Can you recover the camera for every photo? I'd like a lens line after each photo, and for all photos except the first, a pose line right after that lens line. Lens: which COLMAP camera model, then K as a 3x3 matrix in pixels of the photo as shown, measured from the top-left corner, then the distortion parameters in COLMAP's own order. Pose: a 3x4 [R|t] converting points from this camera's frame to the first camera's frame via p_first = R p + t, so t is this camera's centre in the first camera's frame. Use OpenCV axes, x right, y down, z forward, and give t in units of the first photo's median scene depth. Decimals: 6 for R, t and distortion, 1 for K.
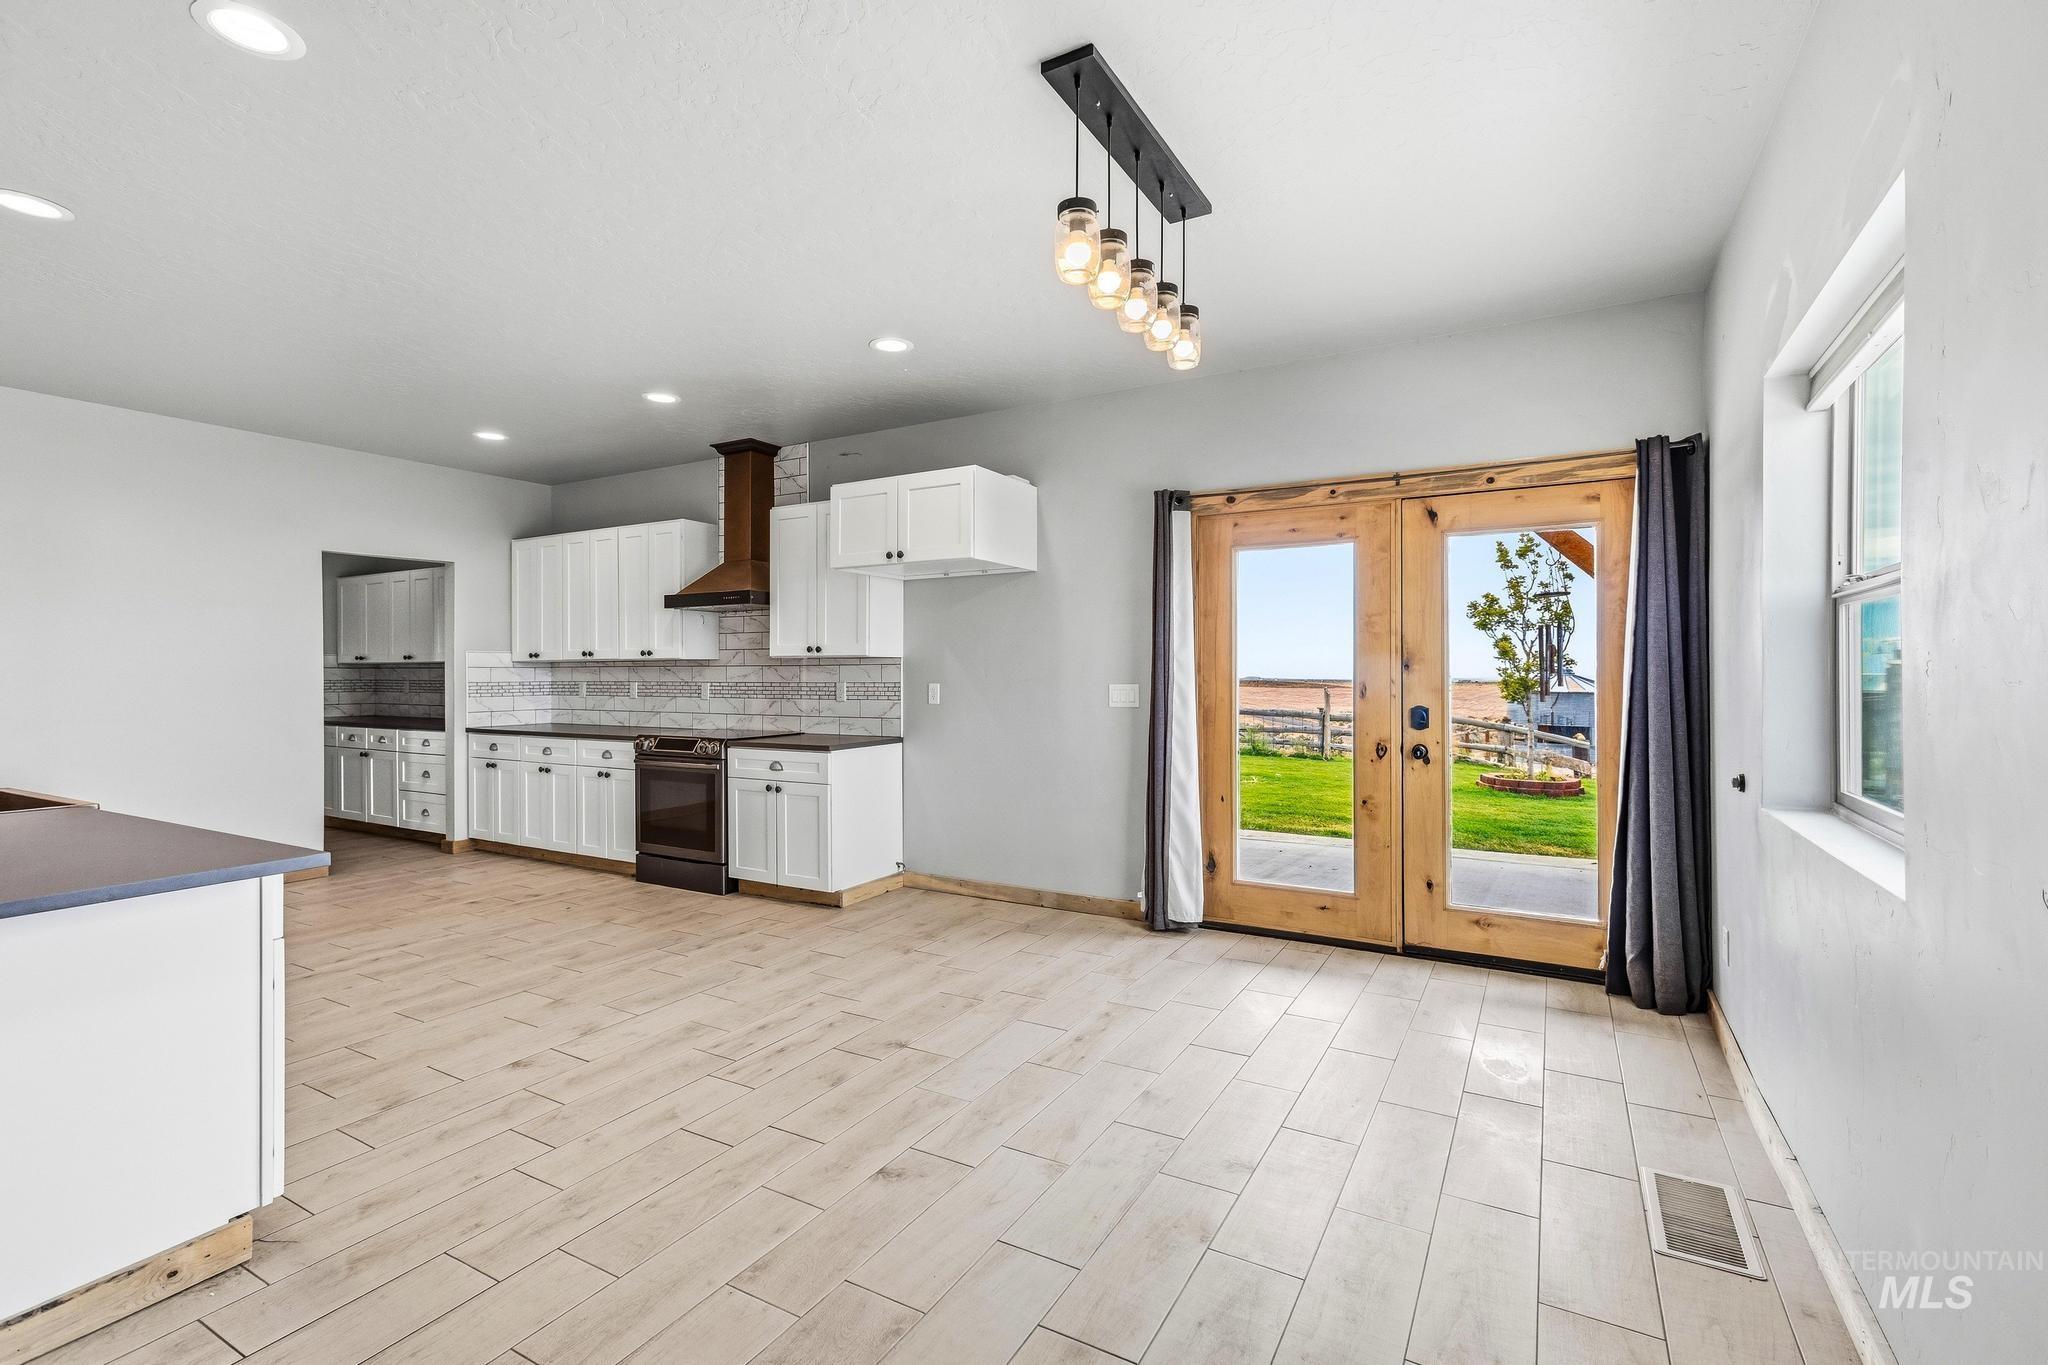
lens RADIAL K [[912.7, 0, 1007.5], [0, 912.7, 670.4], [0, 0, 1]] dist [0.022150, -0.002423]
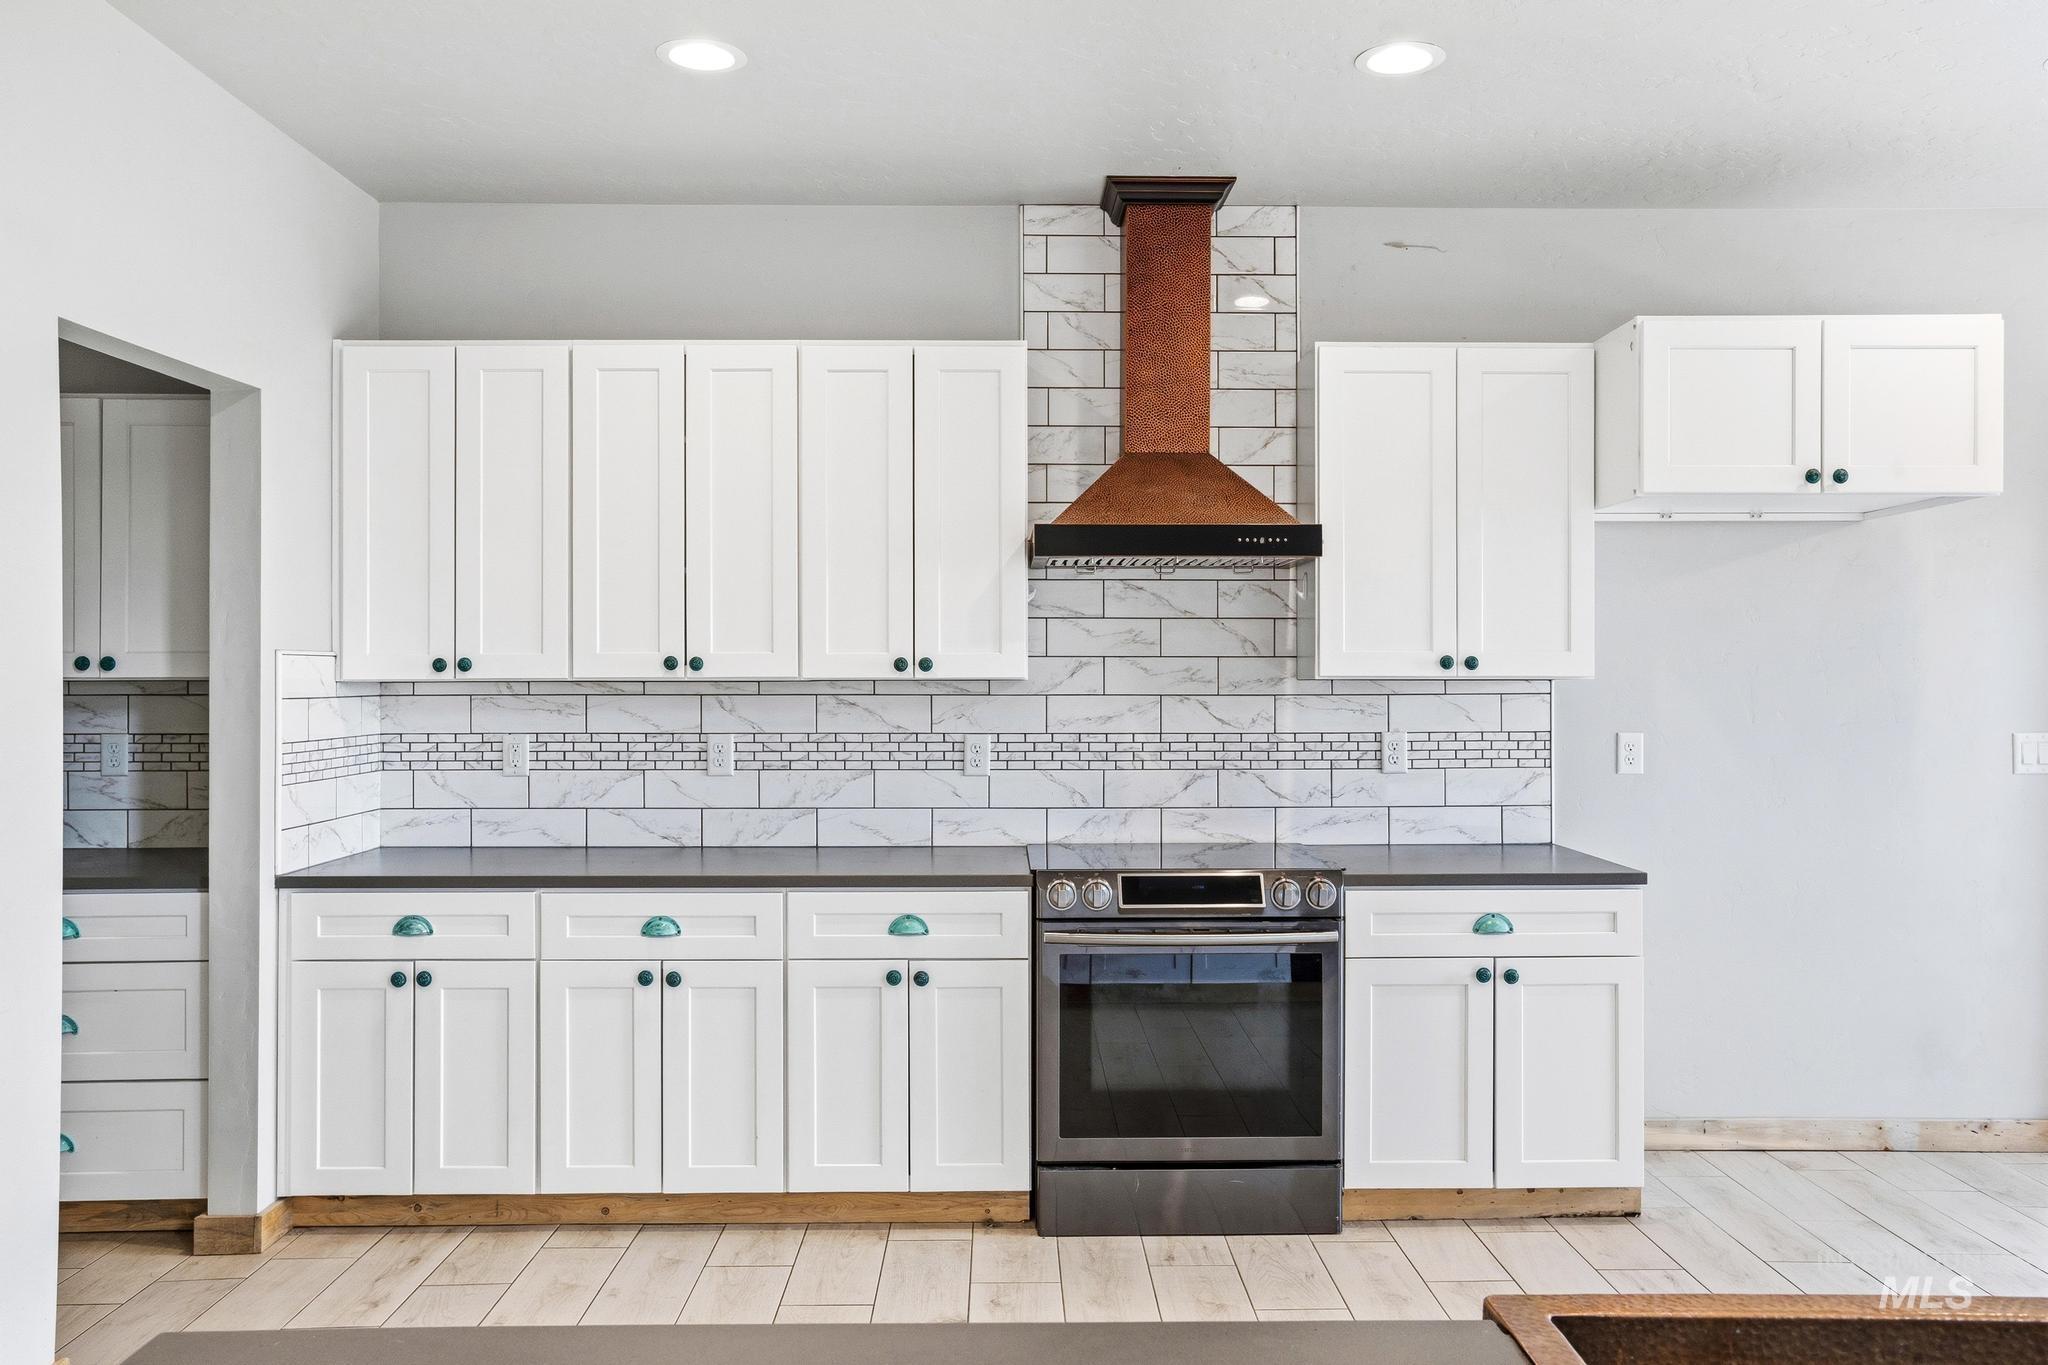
lens RADIAL K [[1519.2, 0, 1025.8], [0, 1519.2, 698.3], [0, 0, 1]] dist [-0.010400, 0.025517]
pose [[0.854846, 0.006936, 0.518836, -0.749975], [-0.002294, 0.999951, -0.009588, 0.003616], [-0.518877, 0.007006, 0.854820, 0.440191]]
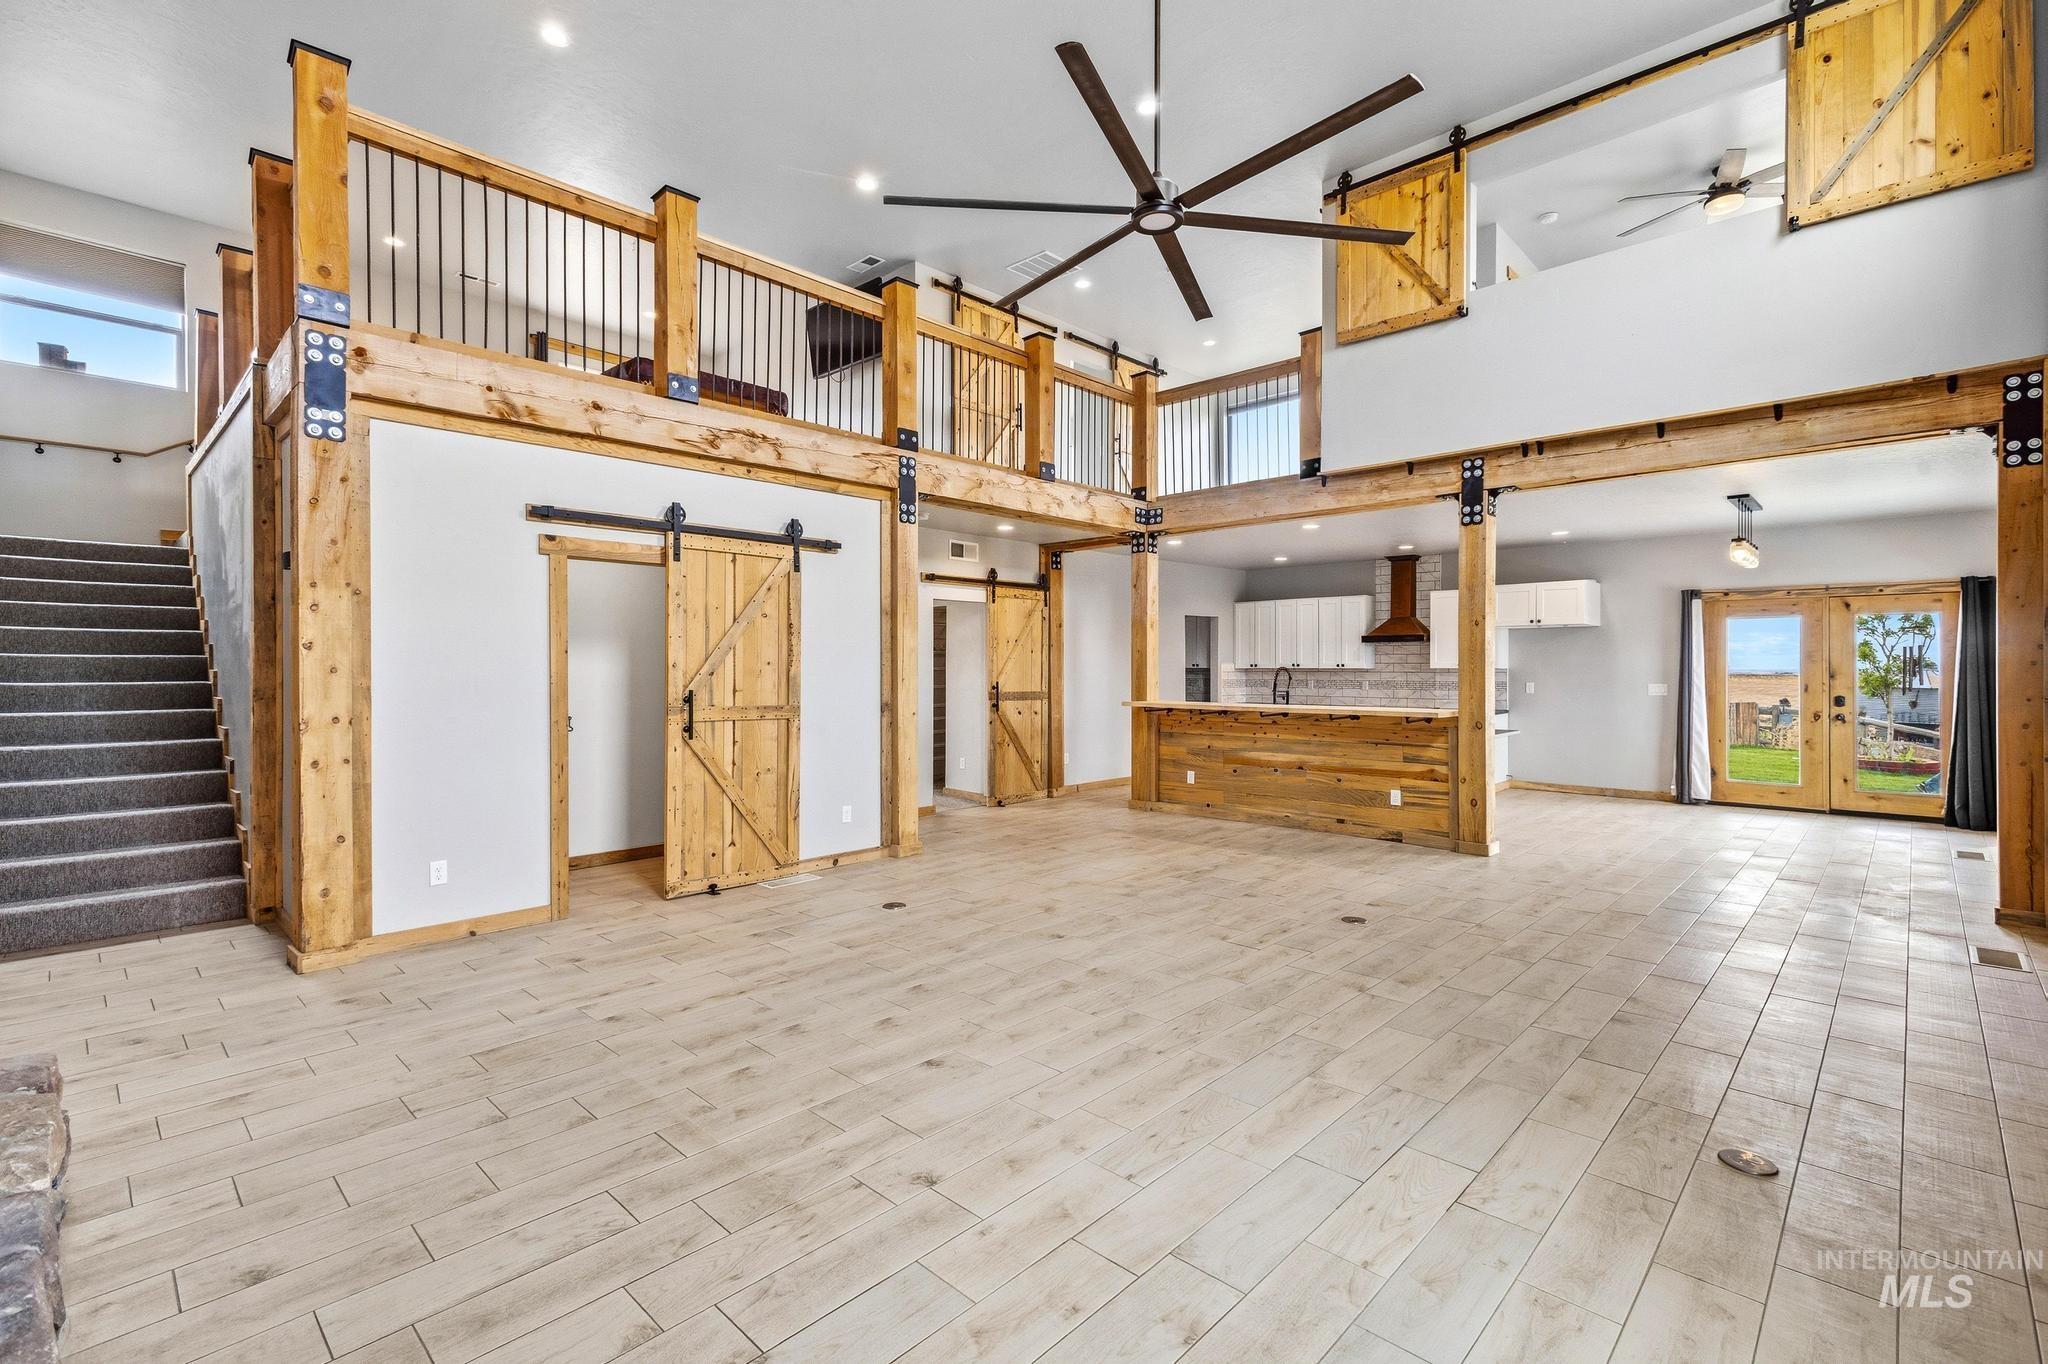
lens RADIAL K [[912.7, 0, 1032.9], [0, 912.7, 661.4], [0, 0, 1]] dist [0.022150, -0.002423]
pose [[0.973661, 0.004584, -0.227955, -0.629108], [-0.006760, 0.999939, -0.008762, -0.006215], [0.227900, 0.010072, 0.973632, -1.081777]]
